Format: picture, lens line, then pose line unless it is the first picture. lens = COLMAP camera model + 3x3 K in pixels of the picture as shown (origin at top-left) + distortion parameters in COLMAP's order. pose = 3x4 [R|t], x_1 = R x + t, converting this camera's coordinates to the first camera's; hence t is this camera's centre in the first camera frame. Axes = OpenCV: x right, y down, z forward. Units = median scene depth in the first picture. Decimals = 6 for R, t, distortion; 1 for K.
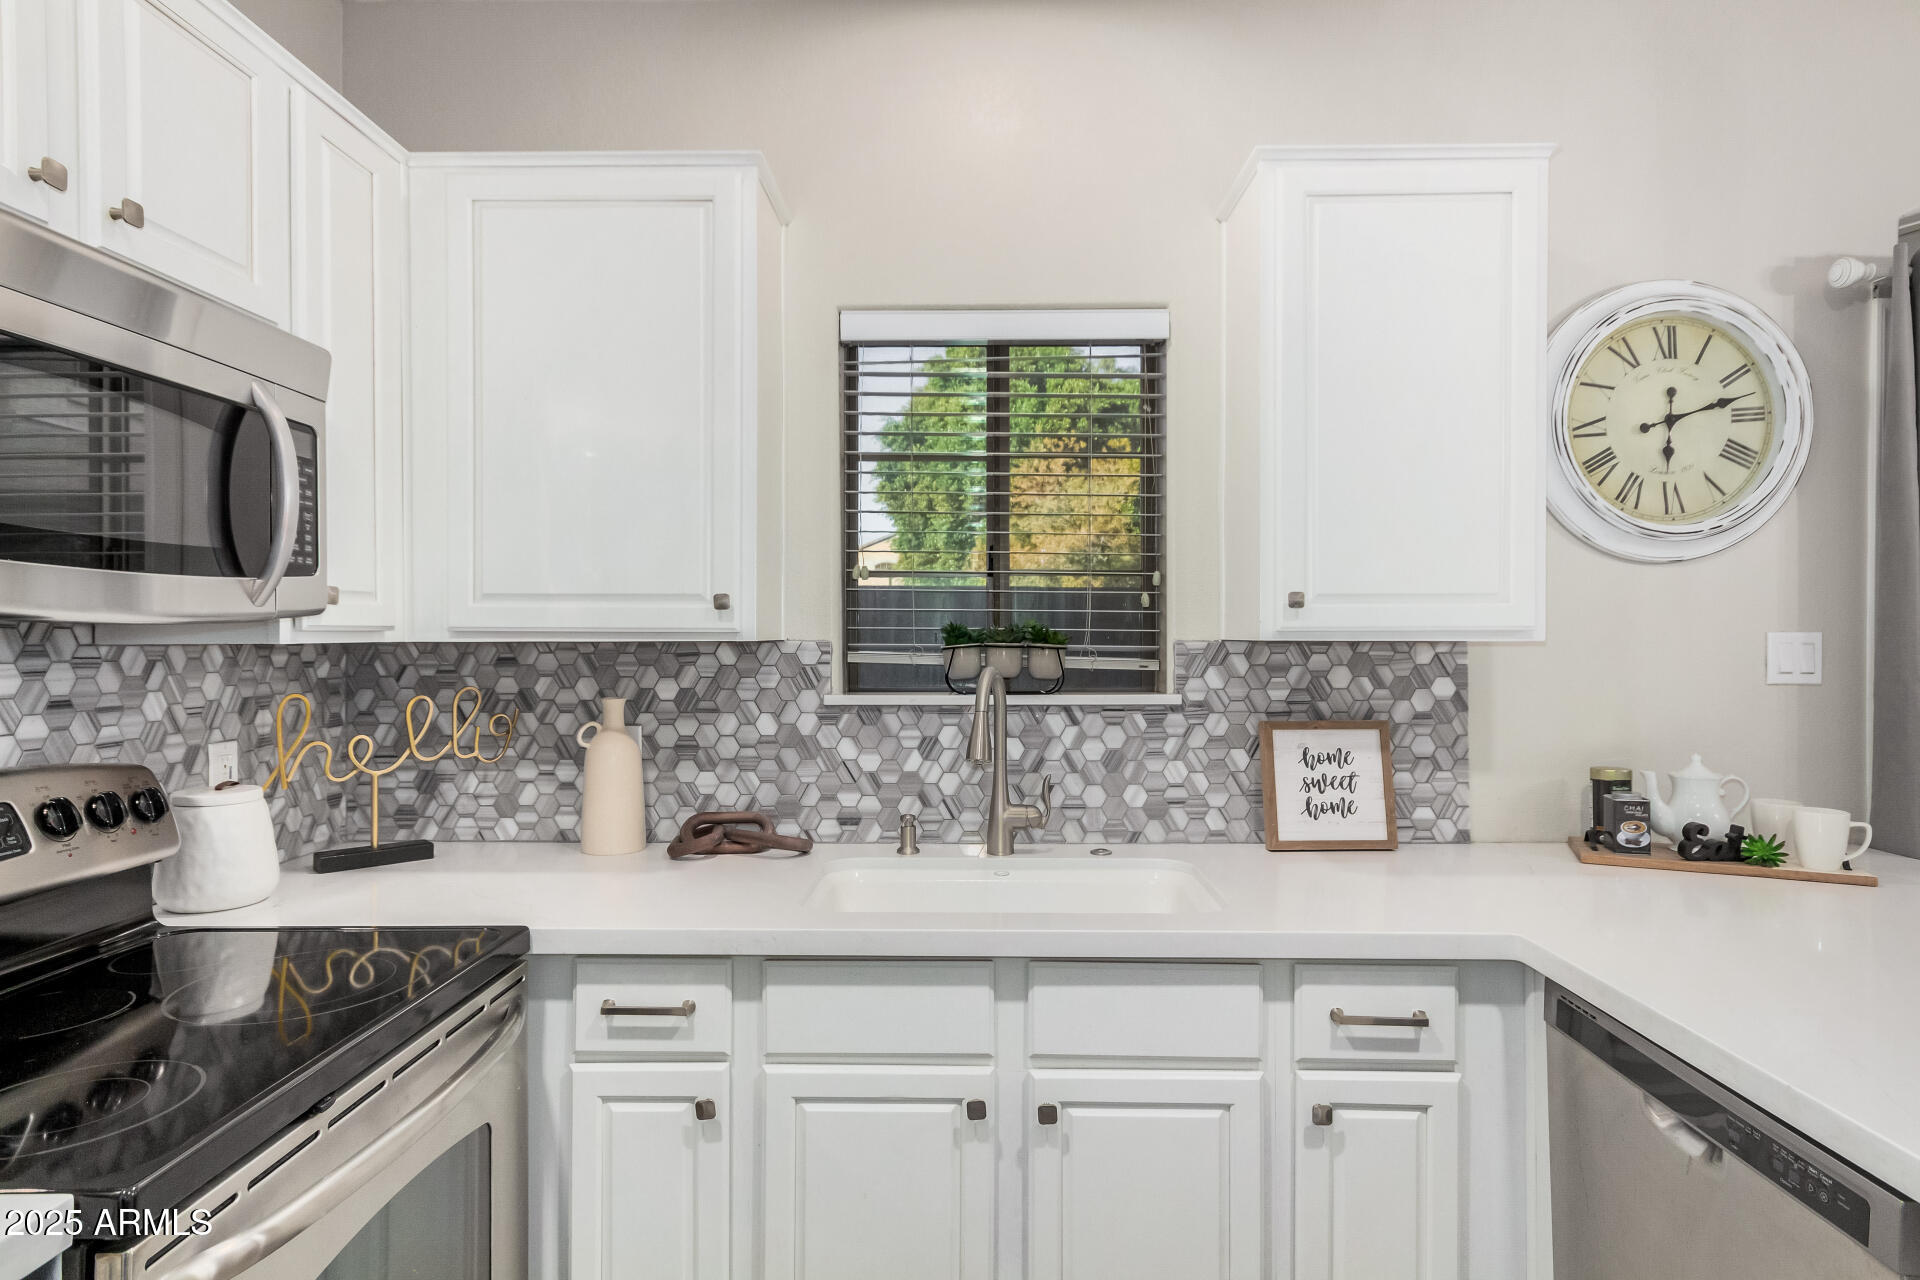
lens RADIAL K [[1028.5, 0, 961.1], [0, 1028.5, 639.8], [0, 0, 1]] dist [0.015385, 0.000345]
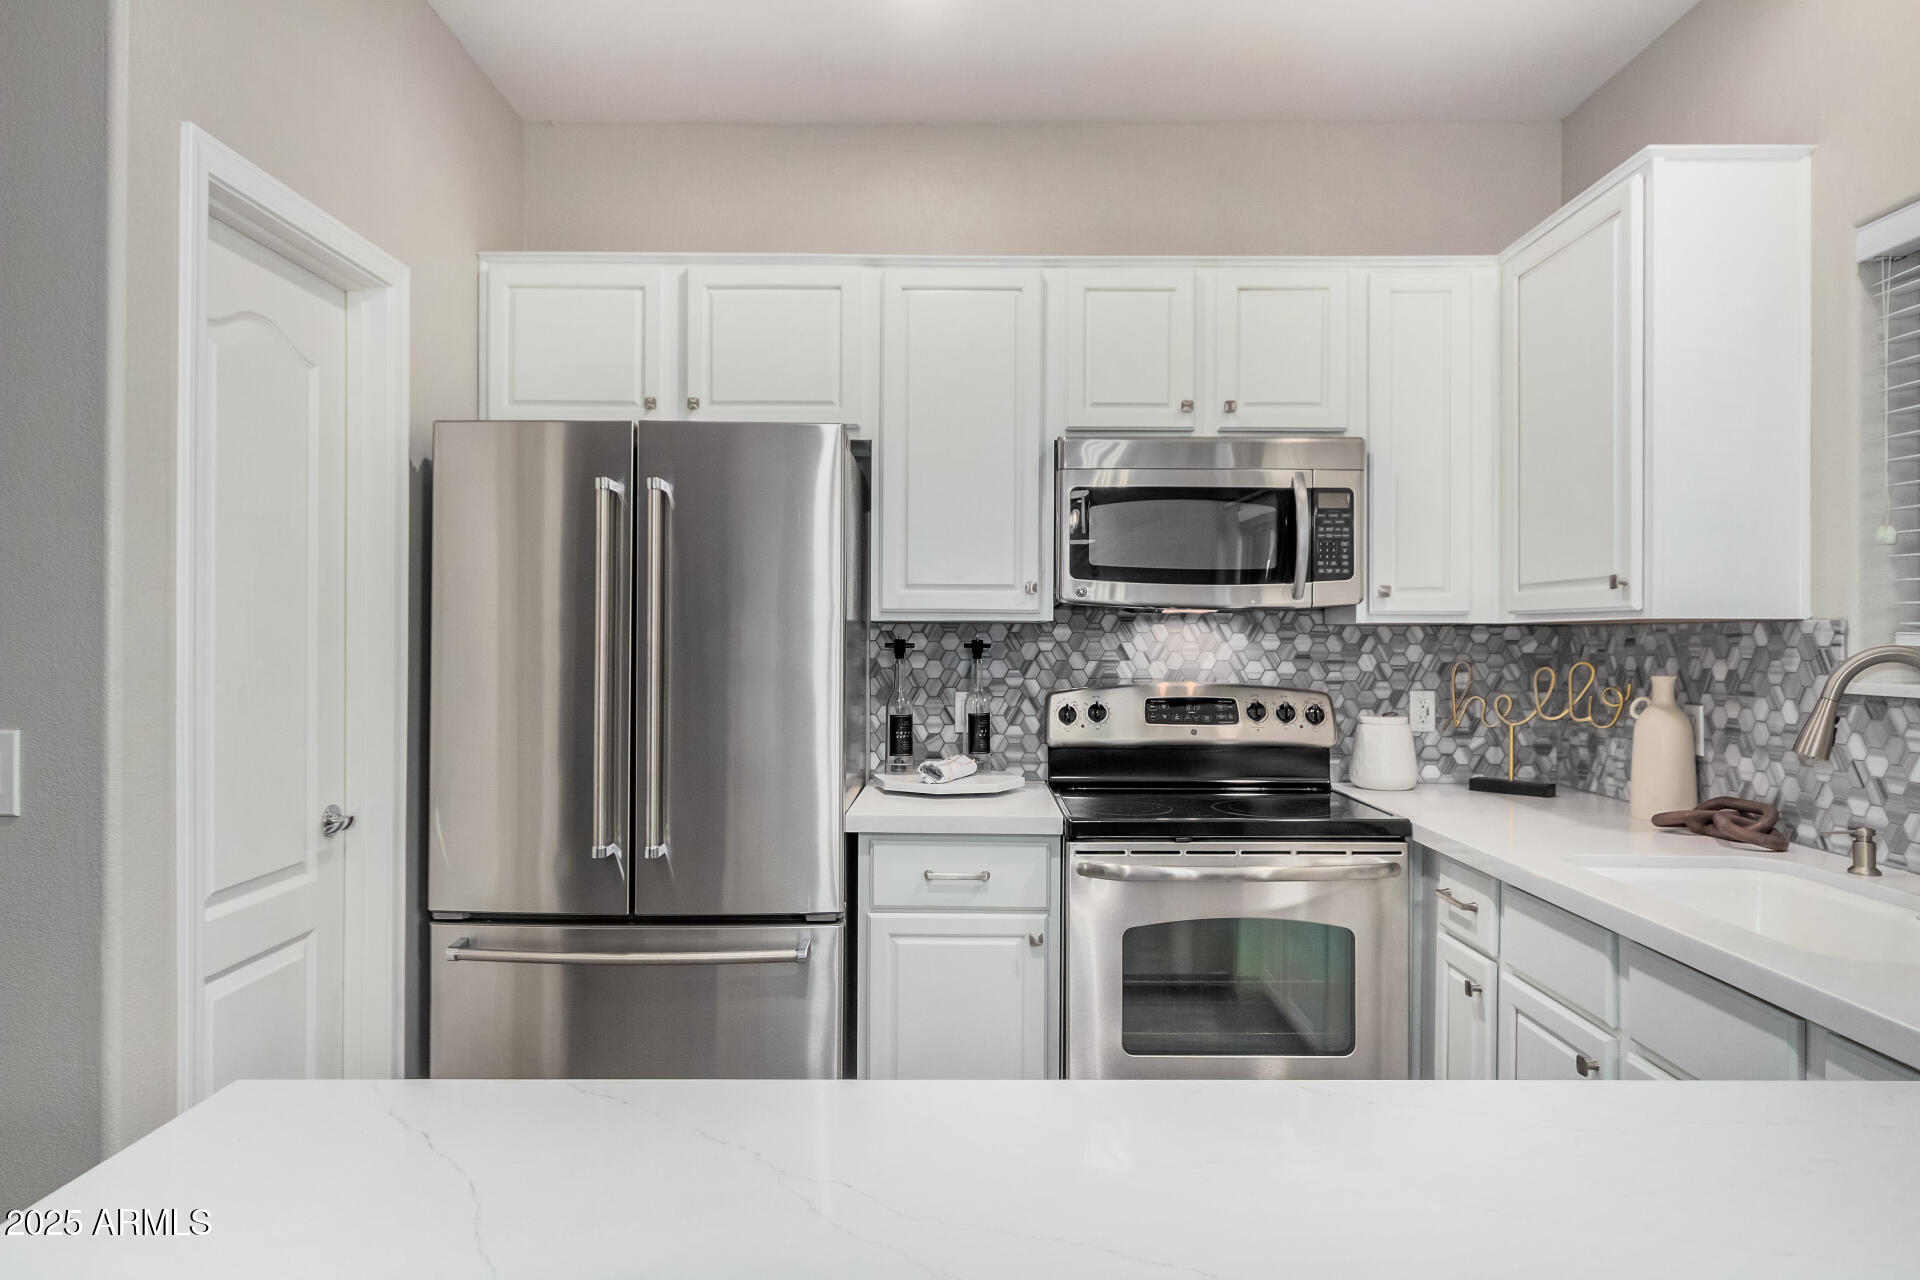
lens RADIAL K [[1162.0, 0, 961.8], [0, 1162.0, 638.0], [0, 0, 1]] dist [-0.002367, -0.000175]
pose [[0.029252, 0.001212, -0.999571, 0.947336], [-0.010162, 0.999948, 0.000915, 0.027164], [0.999520, 0.010131, 0.029263, 0.276580]]
